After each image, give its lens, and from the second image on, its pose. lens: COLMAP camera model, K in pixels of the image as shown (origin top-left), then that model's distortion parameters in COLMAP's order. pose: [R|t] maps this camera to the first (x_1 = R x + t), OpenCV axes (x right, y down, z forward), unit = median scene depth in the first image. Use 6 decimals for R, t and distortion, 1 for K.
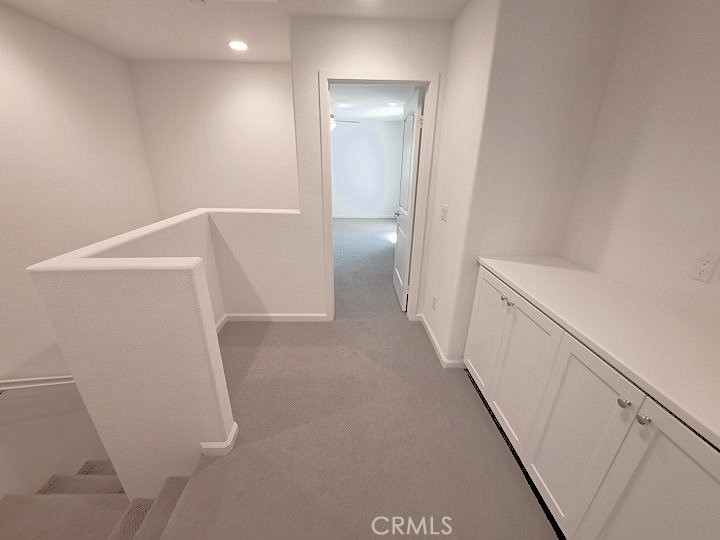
lens RADIAL K [[289.2, 0, 356.9], [0, 289.2, 272.4], [0, 0, 1]] dist [-0.002951, -0.000167]
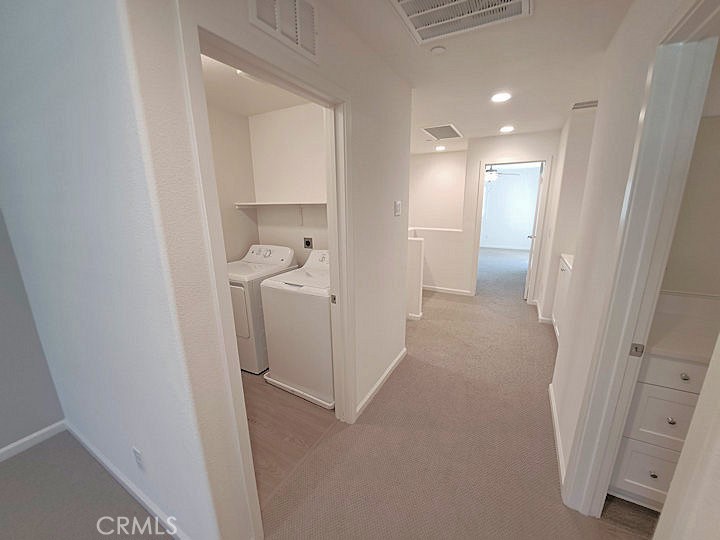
lens RADIAL K [[289.2, 0, 356.9], [0, 289.2, 272.4], [0, 0, 1]] dist [-0.002951, -0.000167]
pose [[0.855327, 0.097715, -0.508791, 0.190087], [-0.165874, 0.982008, -0.090252, 0.319758], [0.490818, 0.161590, 0.856146, -0.849804]]
